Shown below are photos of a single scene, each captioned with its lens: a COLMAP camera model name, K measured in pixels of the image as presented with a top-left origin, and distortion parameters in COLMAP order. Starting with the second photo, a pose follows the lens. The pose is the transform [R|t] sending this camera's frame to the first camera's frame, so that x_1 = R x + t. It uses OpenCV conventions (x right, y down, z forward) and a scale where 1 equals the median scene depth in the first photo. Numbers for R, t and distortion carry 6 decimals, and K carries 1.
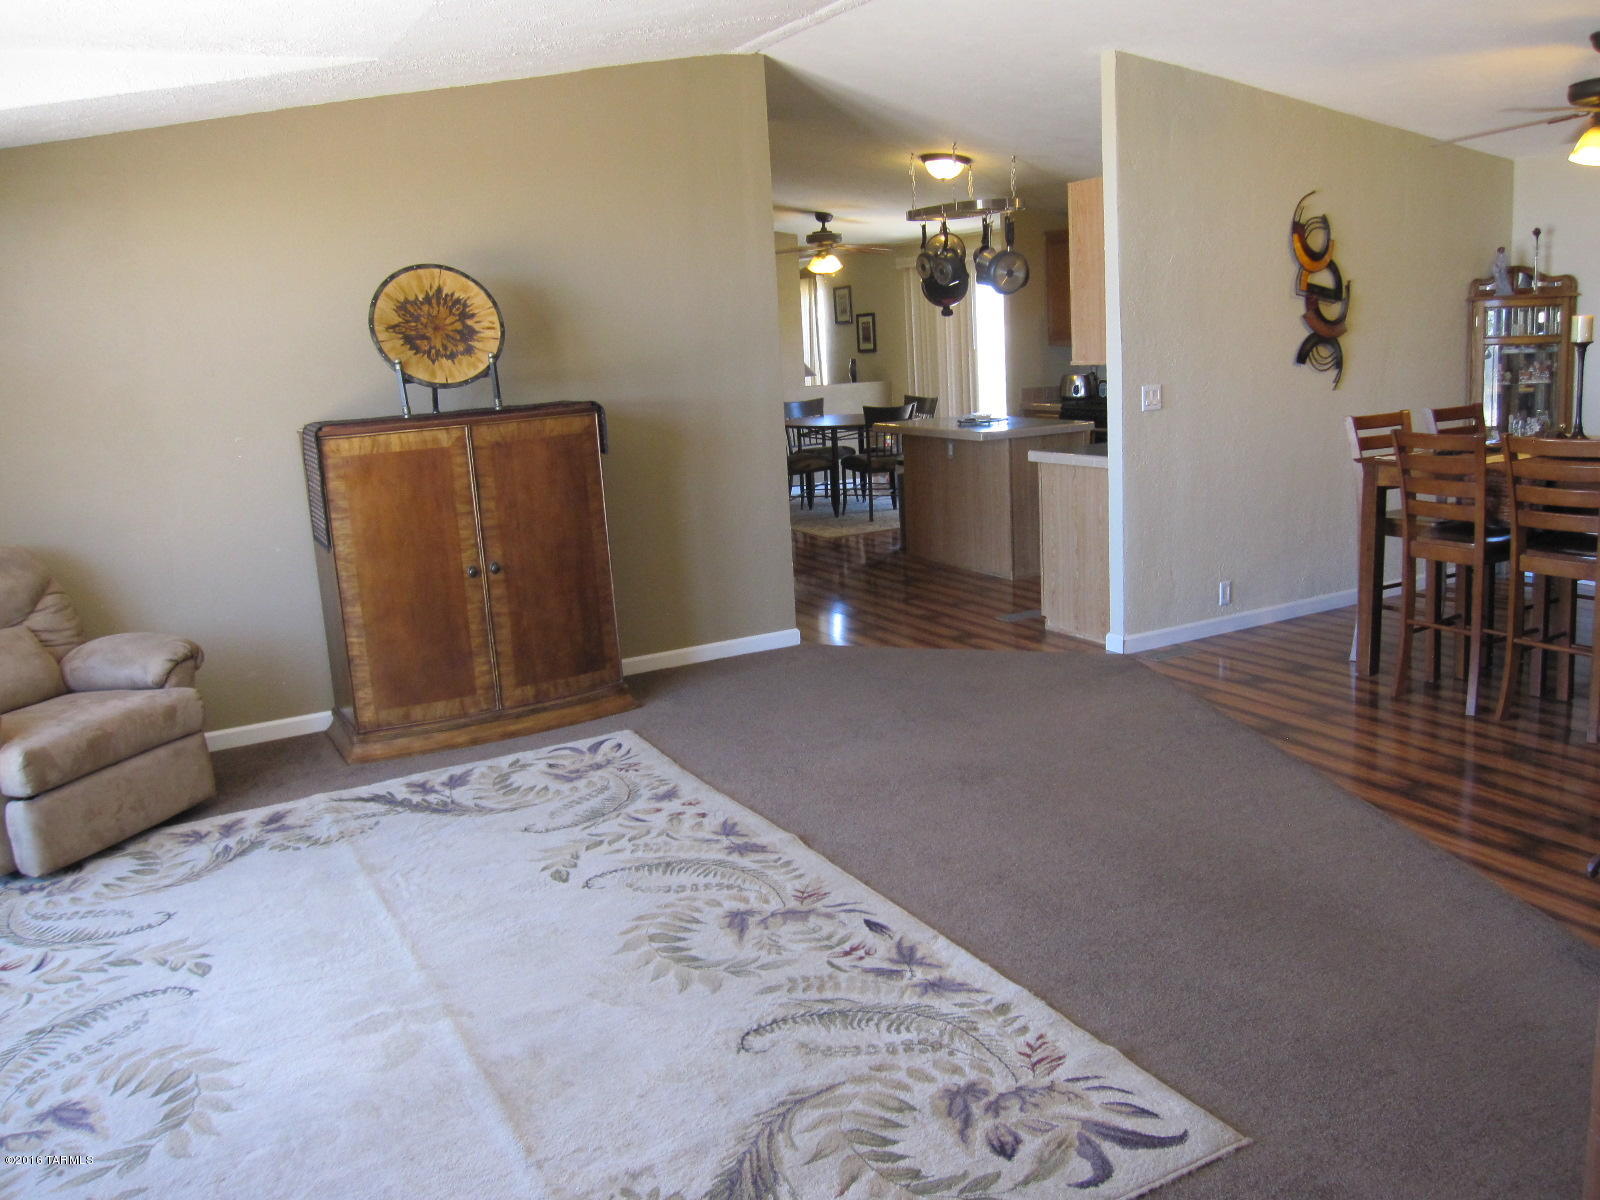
lens RADIAL K [[1318.0, 0, 811.3], [0, 1318.0, 595.5], [0, 0, 1]] dist [-0.066646, 0.036610]
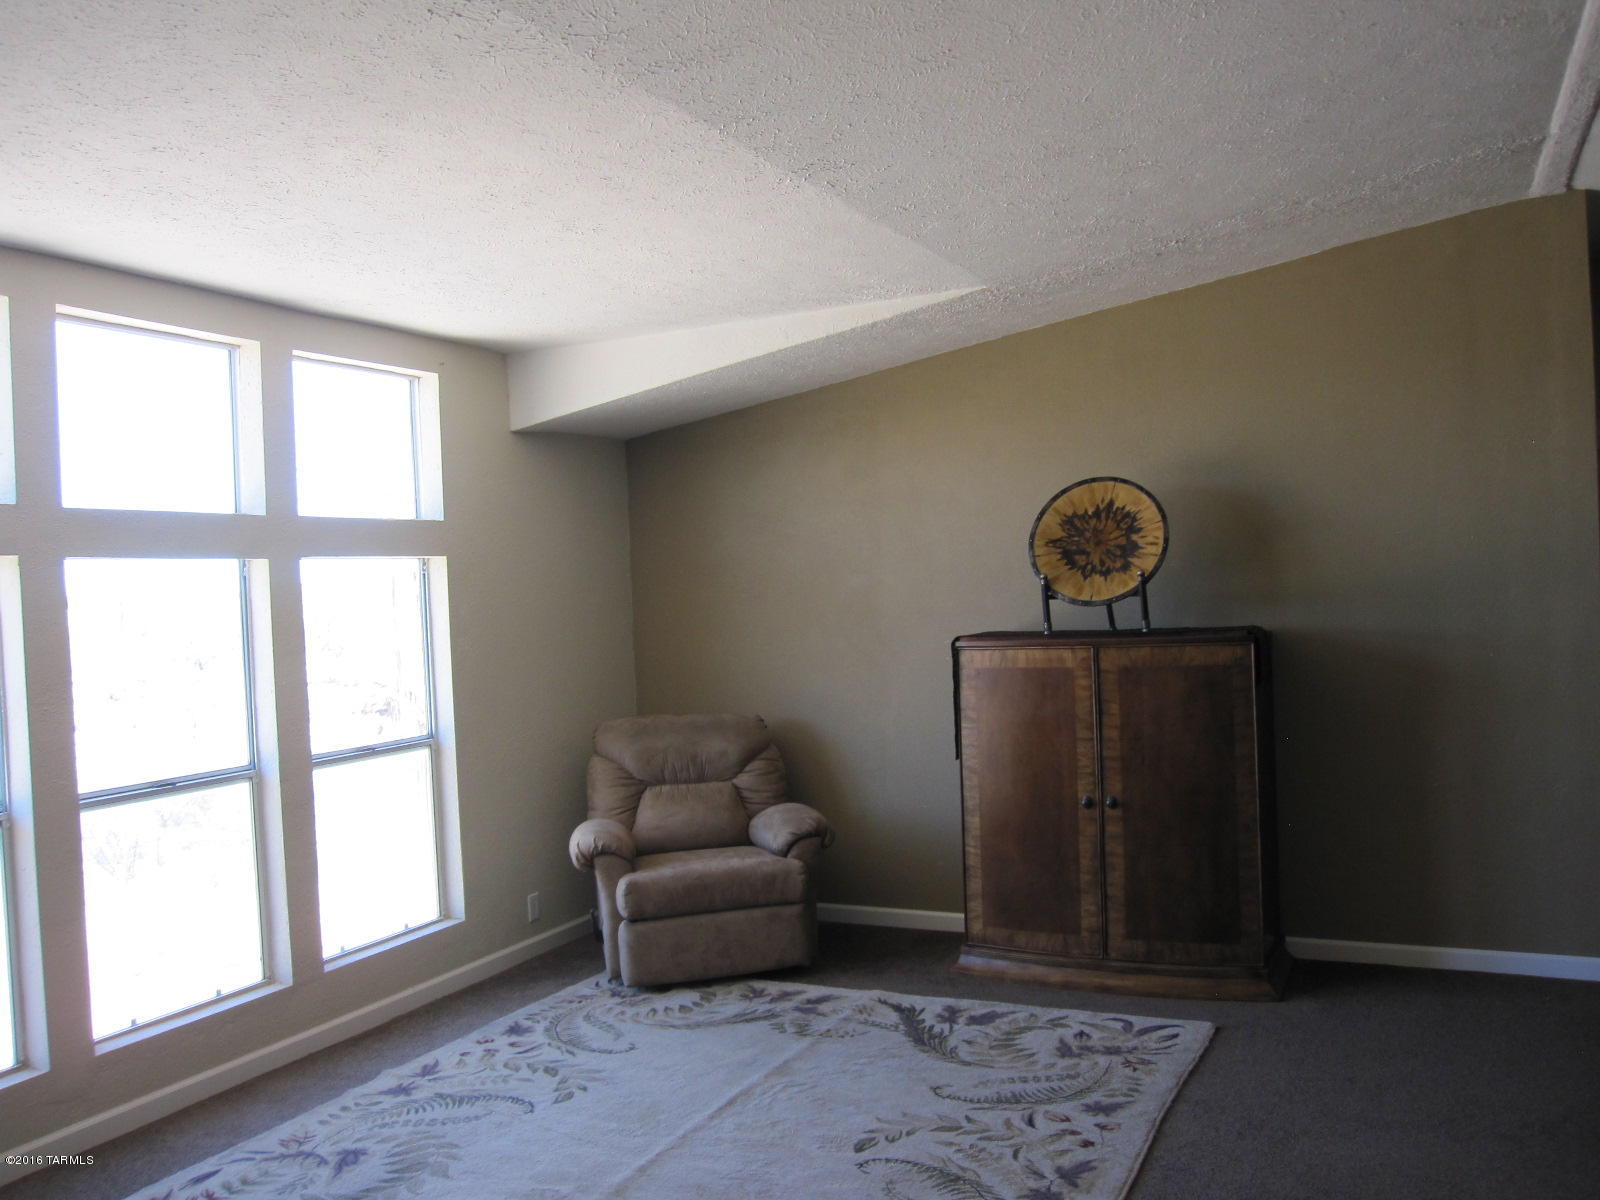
lens RADIAL K [[1318.0, 0, 800.9], [0, 1318.0, 601.7], [0, 0, 1]] dist [-0.066646, 0.036610]
pose [[0.570147, 0.046121, -0.820247, 0.399390], [-0.153412, 0.986838, -0.051148, -0.083531], [0.807092, 0.154997, 0.569718, 0.297289]]
